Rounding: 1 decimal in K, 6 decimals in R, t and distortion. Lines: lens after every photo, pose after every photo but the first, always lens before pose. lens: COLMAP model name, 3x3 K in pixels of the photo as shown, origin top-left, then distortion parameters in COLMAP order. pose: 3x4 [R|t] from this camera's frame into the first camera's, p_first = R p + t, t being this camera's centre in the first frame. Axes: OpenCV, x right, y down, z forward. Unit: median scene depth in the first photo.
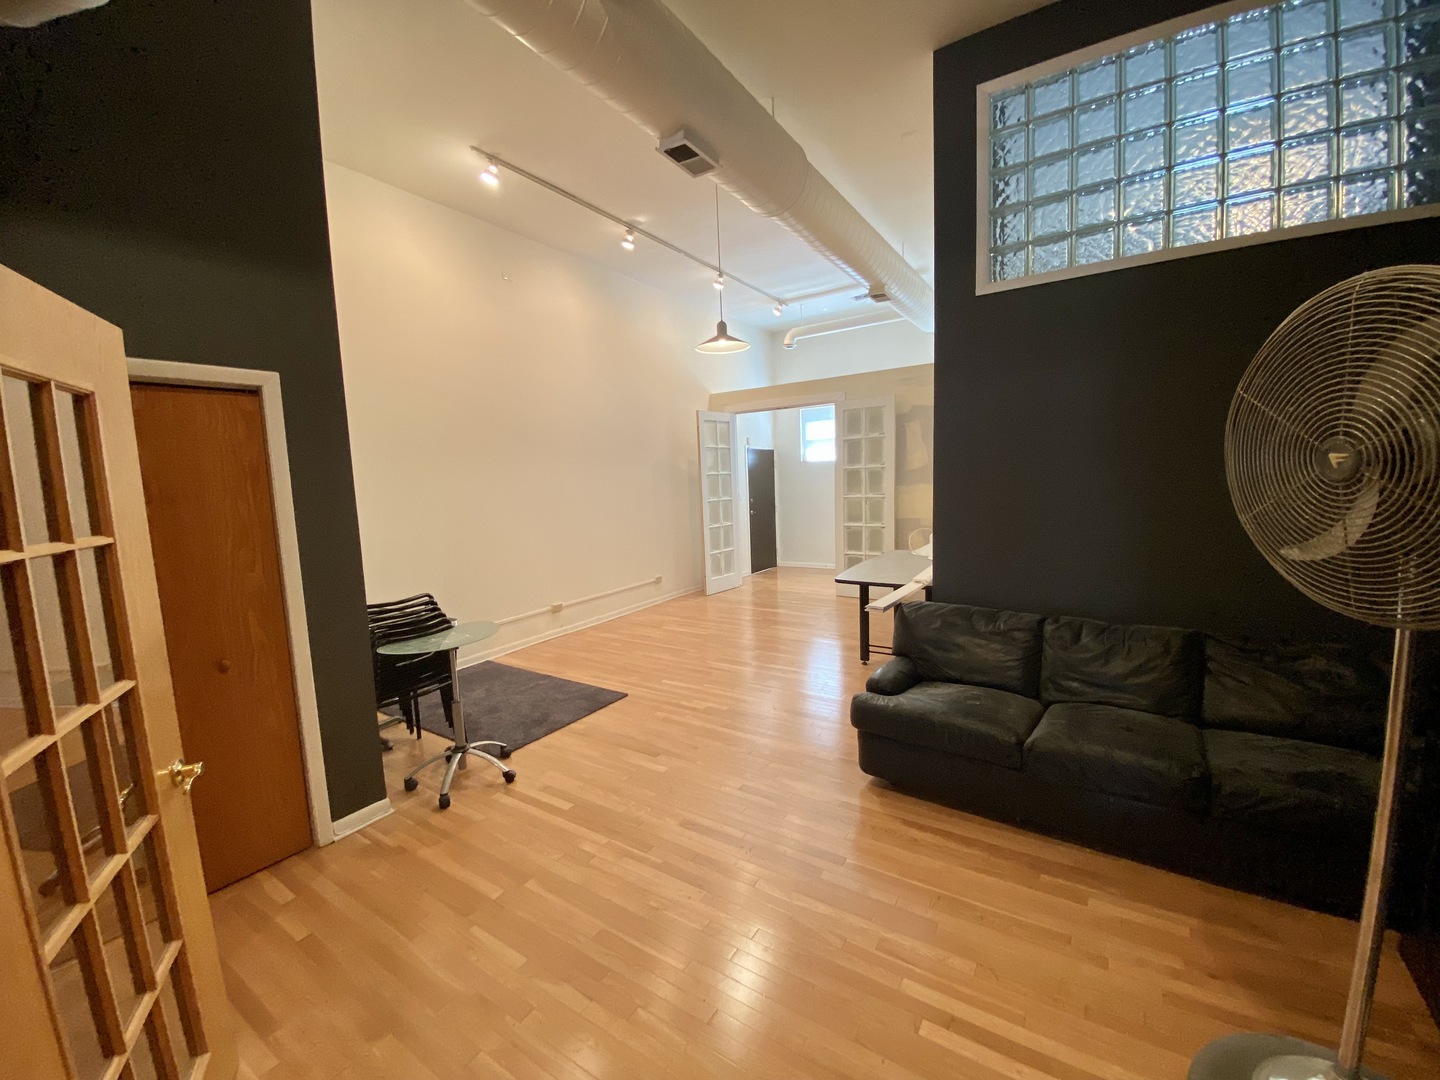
lens RADIAL K [[586.3, 0, 710.8], [0, 586.3, 543.9], [0, 0, 1]] dist [-0.000065, -0.008311]
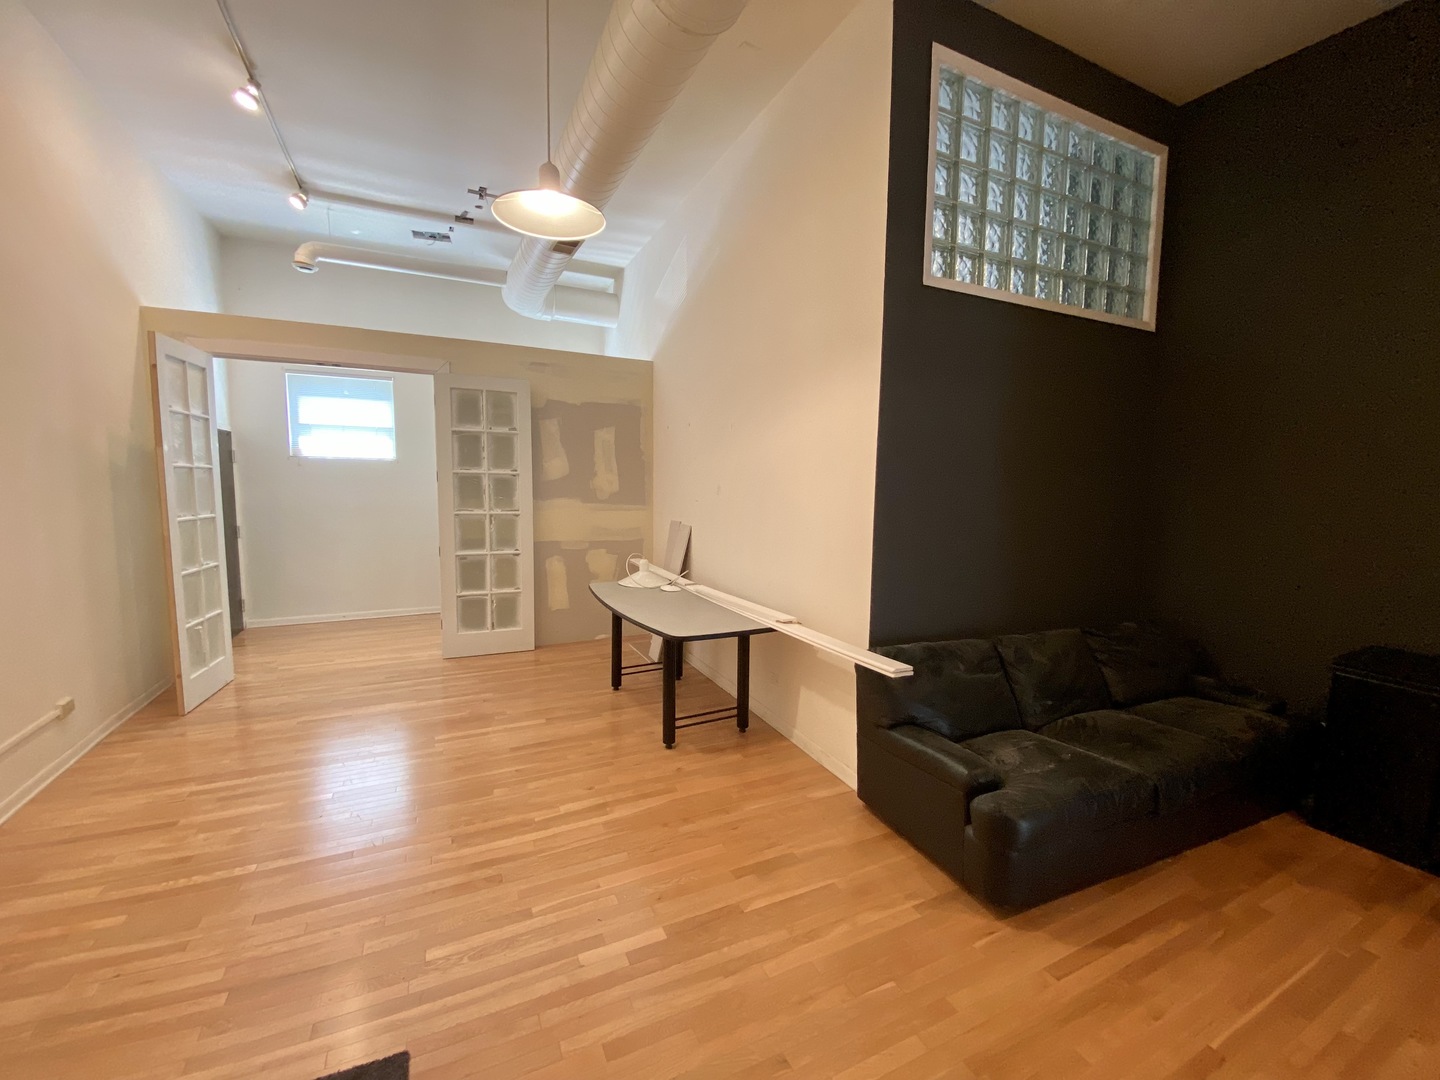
lens RADIAL K [[586.3, 0, 724.2], [0, 586.3, 539.2], [0, 0, 1]] dist [-0.000065, -0.008311]
pose [[0.501784, -0.031644, 0.864414, -0.481204], [0.064064, 0.997946, -0.000656, -0.068168], [-0.862618, 0.055707, 0.502780, 0.882737]]
